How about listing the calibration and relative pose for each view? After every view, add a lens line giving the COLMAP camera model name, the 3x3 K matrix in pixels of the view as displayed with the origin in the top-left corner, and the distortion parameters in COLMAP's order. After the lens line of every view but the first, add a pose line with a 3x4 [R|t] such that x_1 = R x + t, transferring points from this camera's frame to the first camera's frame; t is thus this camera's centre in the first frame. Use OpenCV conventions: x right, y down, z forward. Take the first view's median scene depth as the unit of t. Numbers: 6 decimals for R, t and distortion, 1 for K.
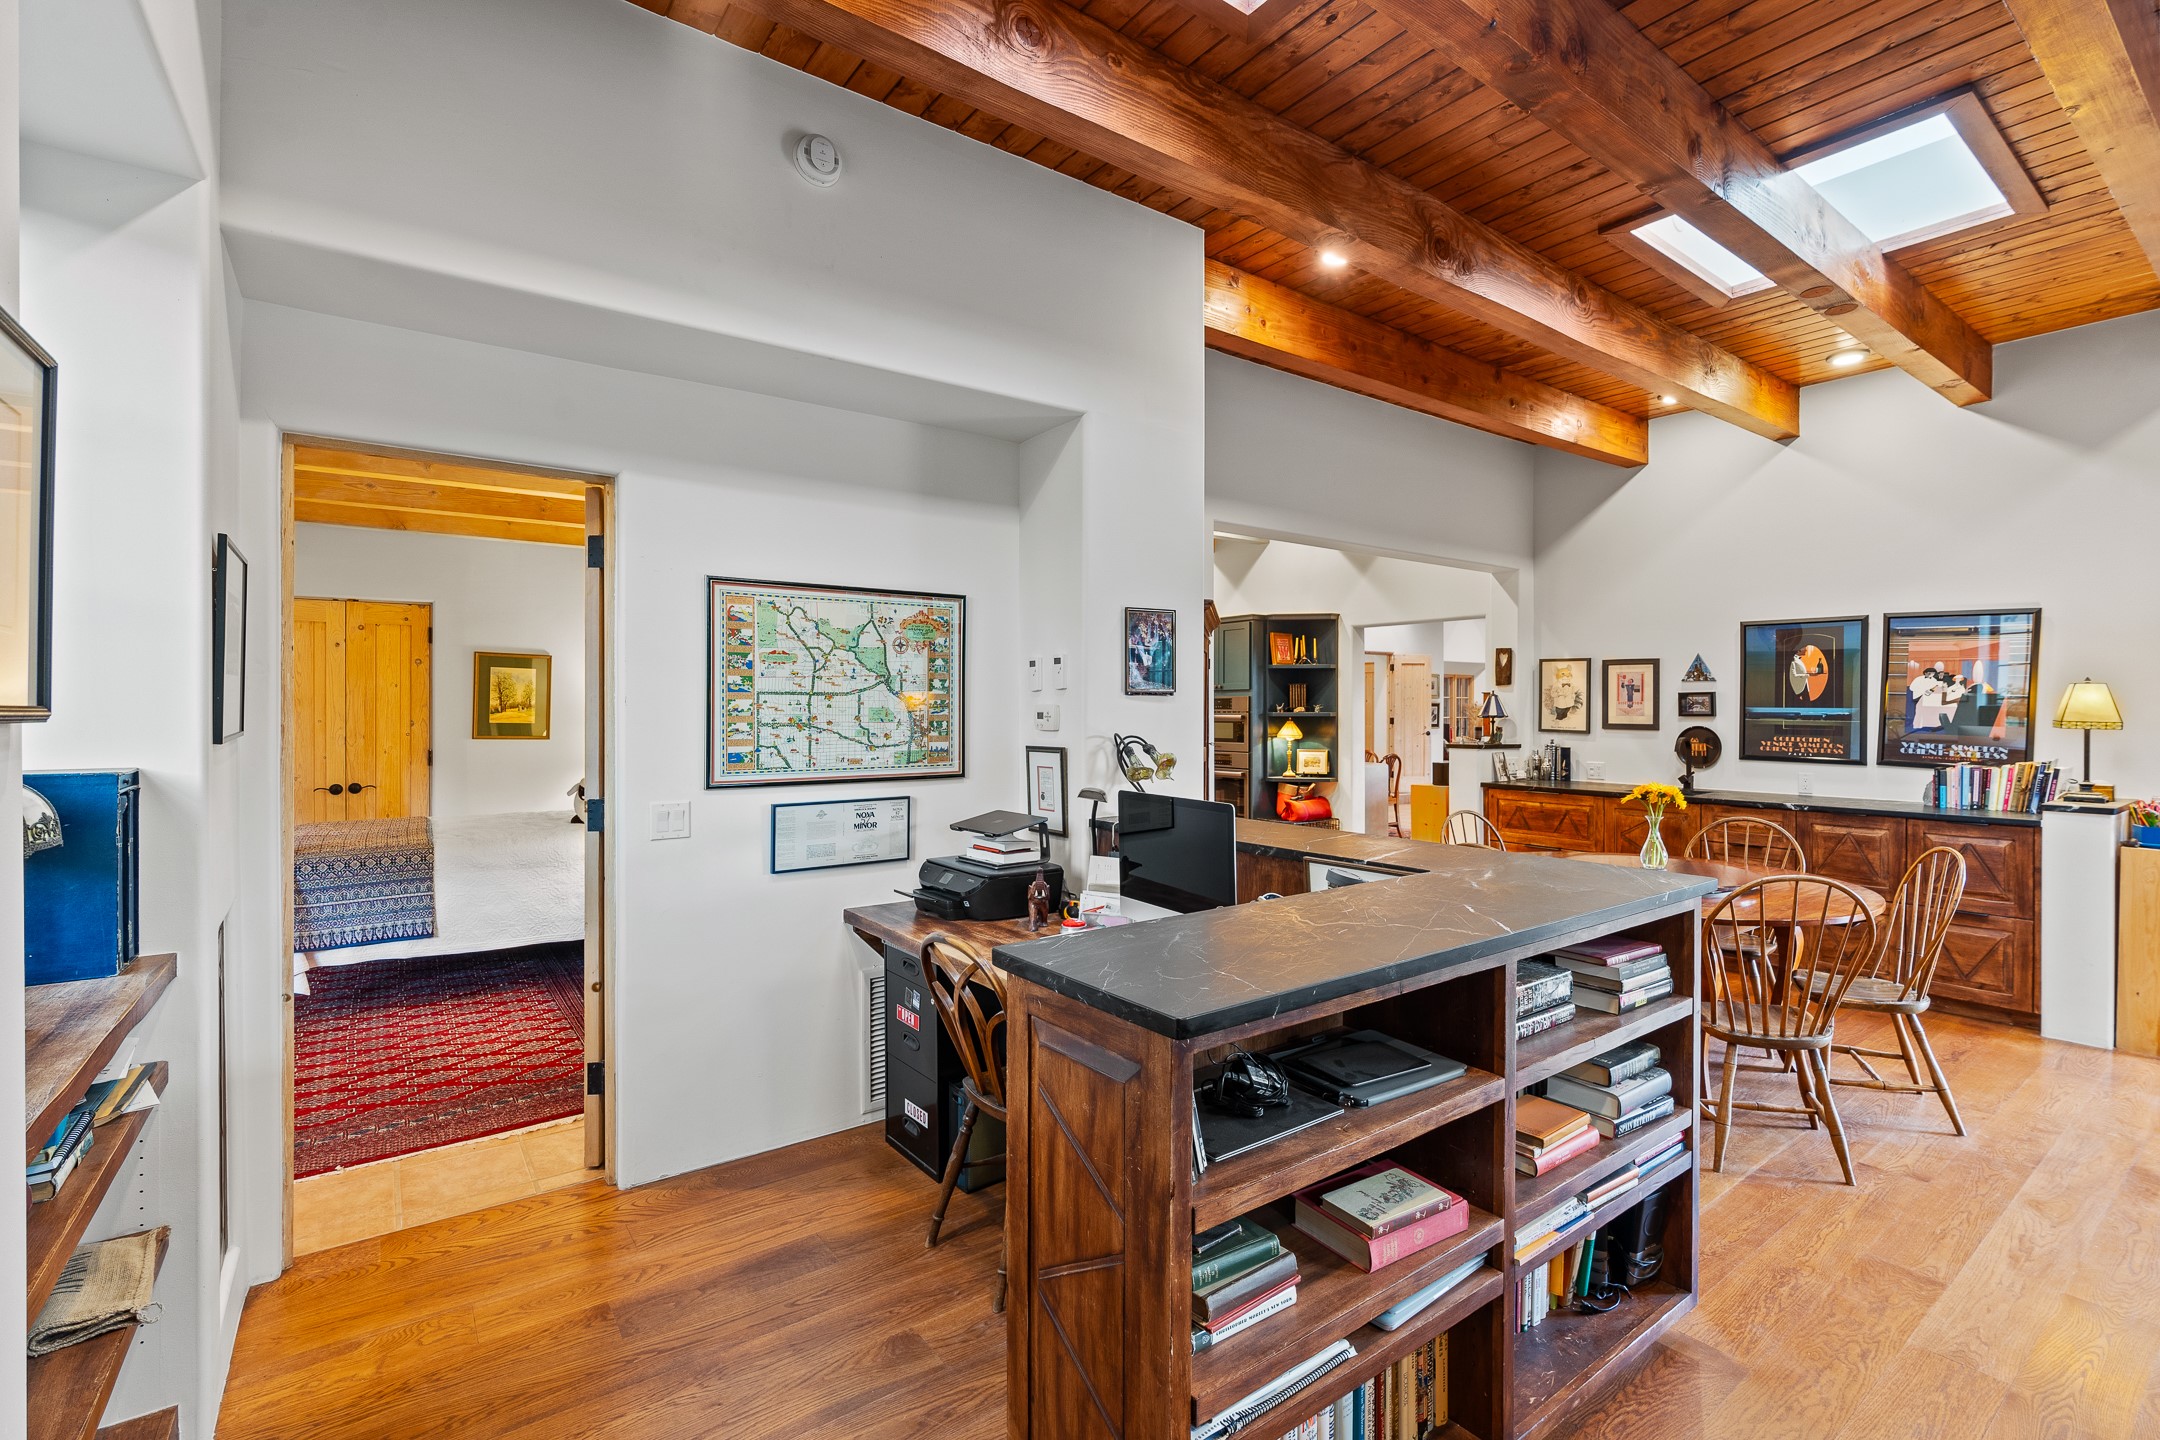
lens RADIAL K [[983.4, 0, 1113.9], [0, 983.4, 708.7], [0, 0, 1]] dist [-0.012472, 0.002265]
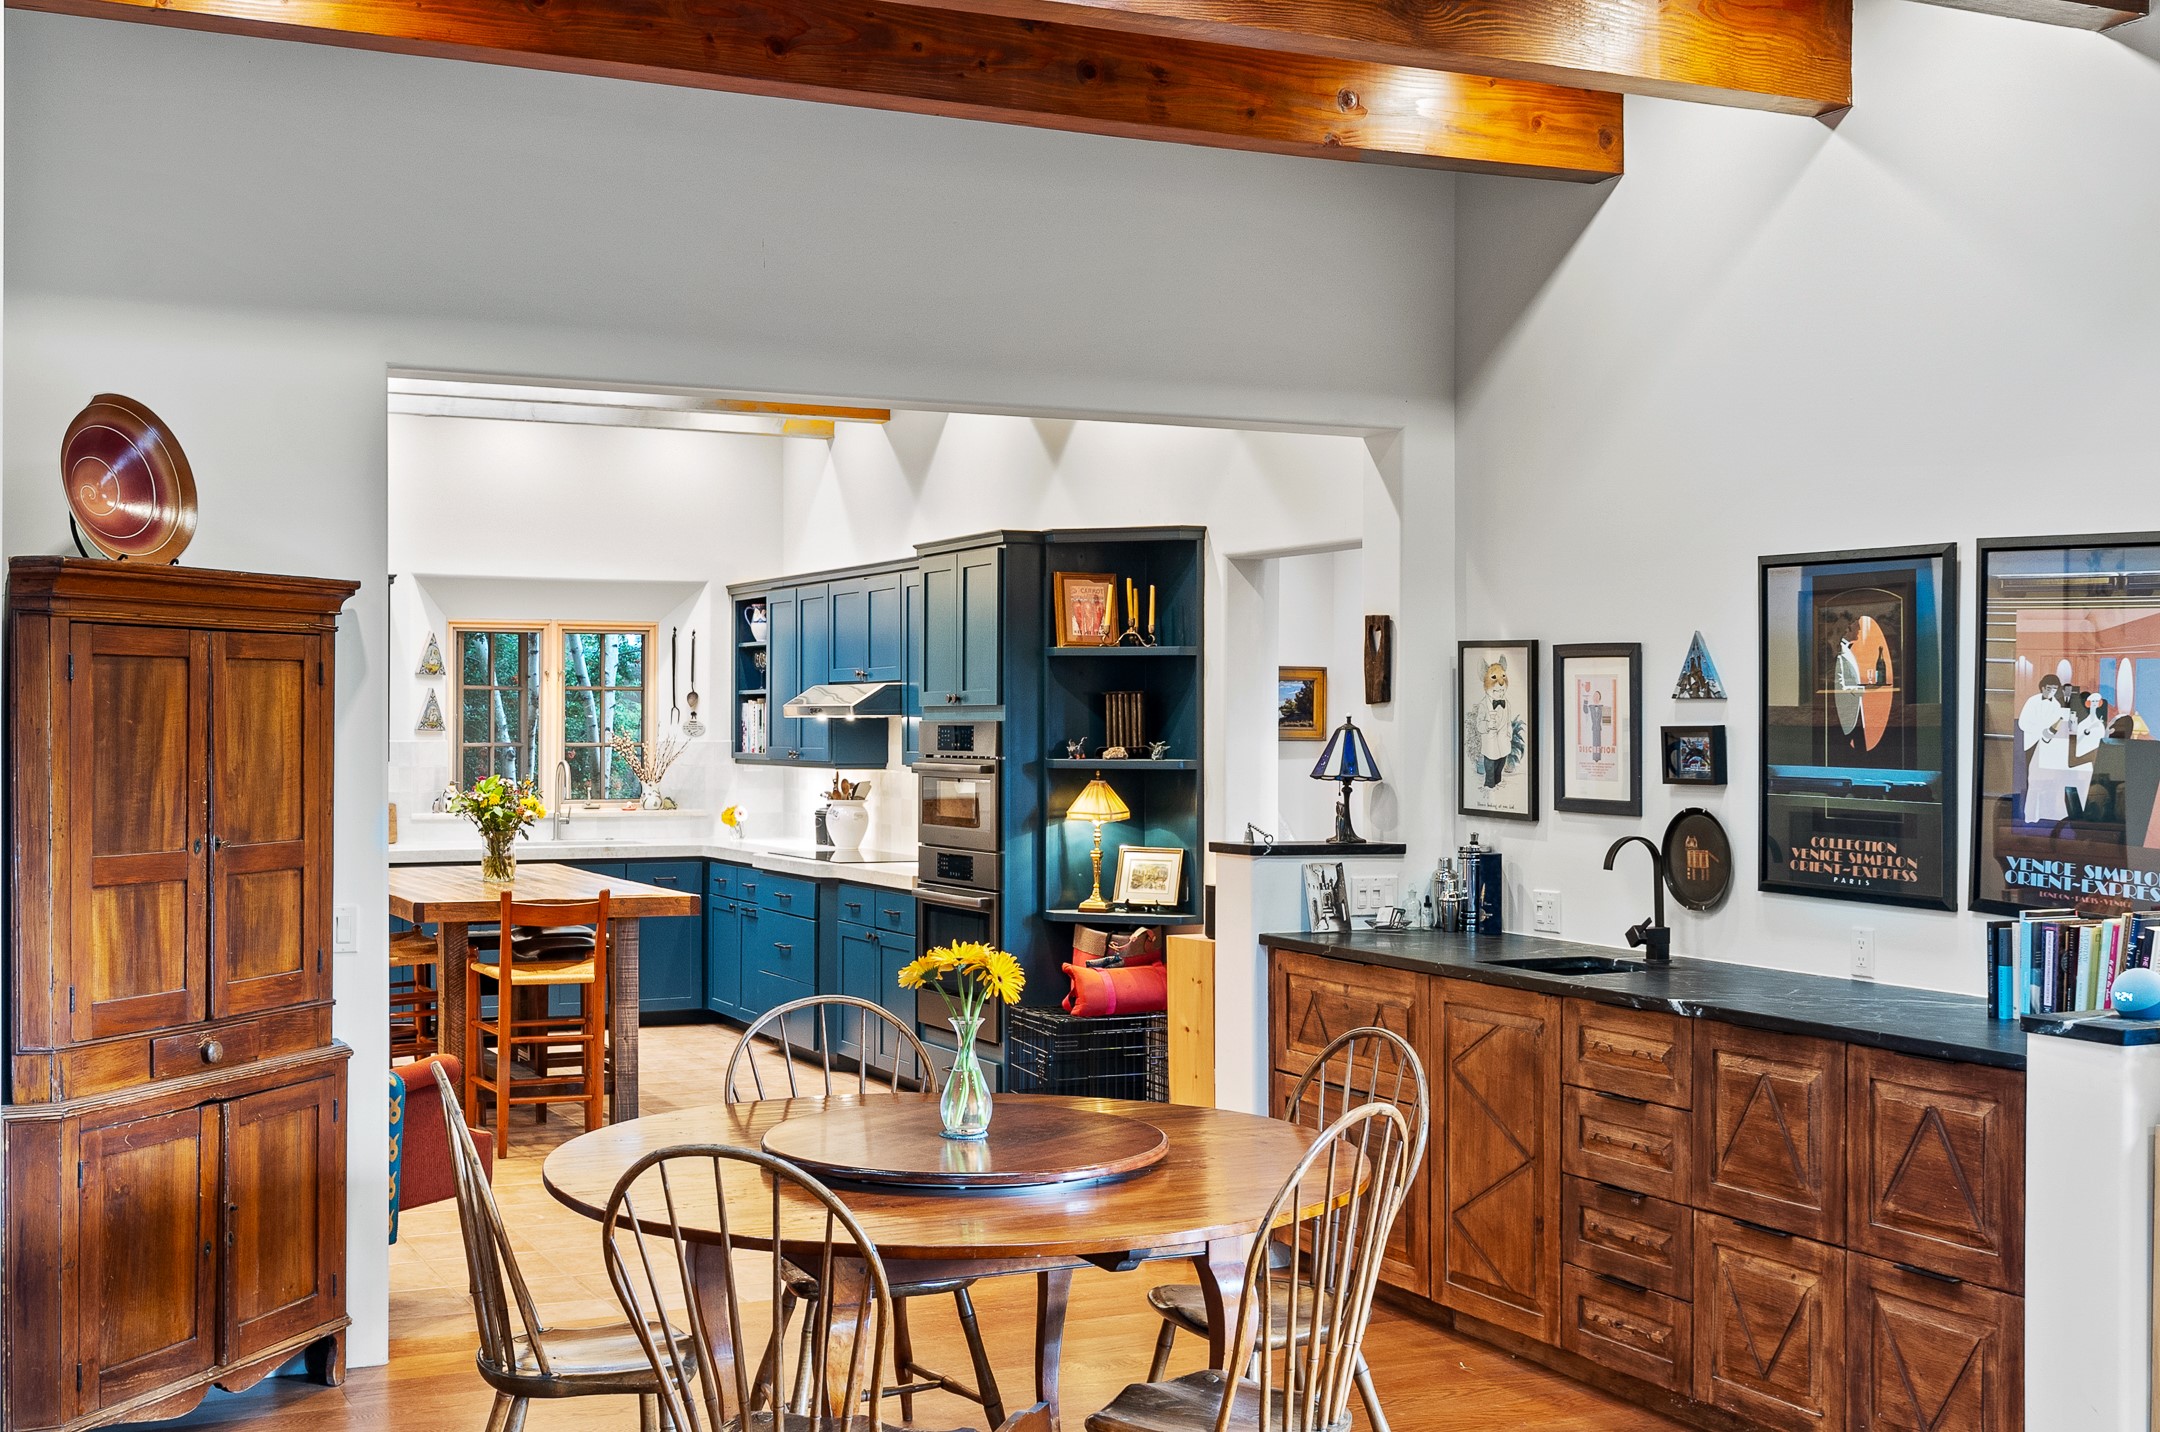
lens RADIAL K [[2500.8, 0, 1075.7], [0, 2500.8, 713.1], [0, 0, 1]] dist [-0.010818, 0.000000]
pose [[0.979477, 0.000890, -0.201552, 0.552265], [-0.001494, 0.999995, -0.002844, -0.018892], [0.201548, 0.003087, 0.979474, -0.083831]]
